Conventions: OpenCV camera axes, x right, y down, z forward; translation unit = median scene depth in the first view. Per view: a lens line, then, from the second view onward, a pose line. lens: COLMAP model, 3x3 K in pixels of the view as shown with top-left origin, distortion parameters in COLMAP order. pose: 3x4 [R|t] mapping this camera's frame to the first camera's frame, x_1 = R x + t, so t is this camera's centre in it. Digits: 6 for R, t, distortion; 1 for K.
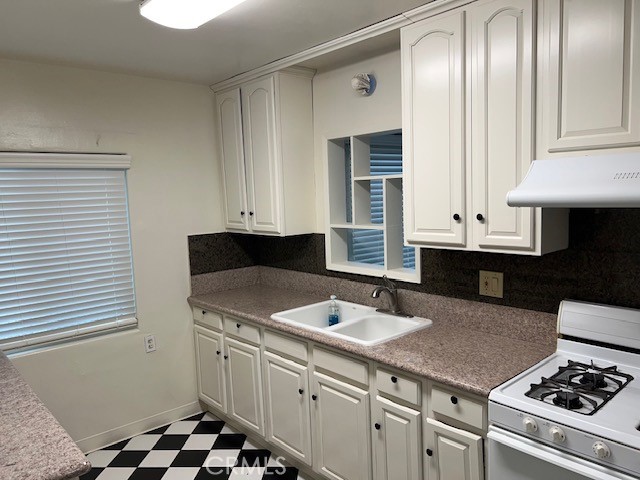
lens RADIAL K [[483.9, 0, 316.3], [0, 483.9, 240.2], [0, 0, 1]] dist [0.037379, -0.003761]
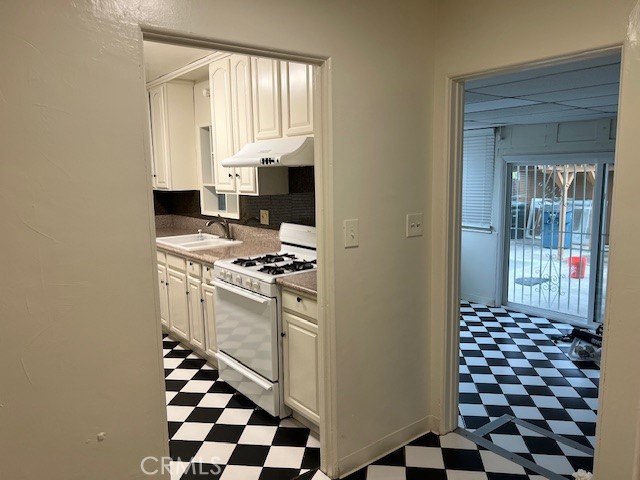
lens RADIAL K [[483.9, 0, 323.6], [0, 483.9, 241.4], [0, 0, 1]] dist [0.037379, -0.003761]
pose [[0.998032, 0.031456, -0.054246, 0.581178], [-0.029213, 0.998705, 0.041654, 0.086946], [0.055486, -0.039988, 0.997658, -0.600211]]
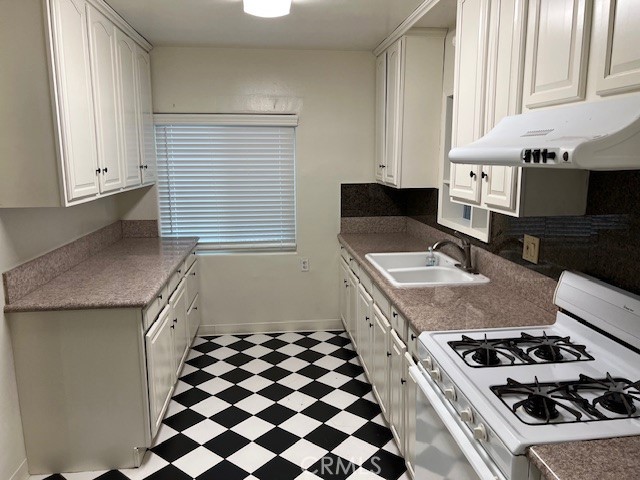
lens RADIAL K [[483.9, 0, 322.8], [0, 483.9, 238.2], [0, 0, 1]] dist [0.037379, -0.003761]
pose [[0.816670, 0.131342, -0.561960, 0.493422], [-0.085759, 0.990566, 0.106887, 0.002089], [0.570697, -0.039098, 0.820229, -0.014031]]
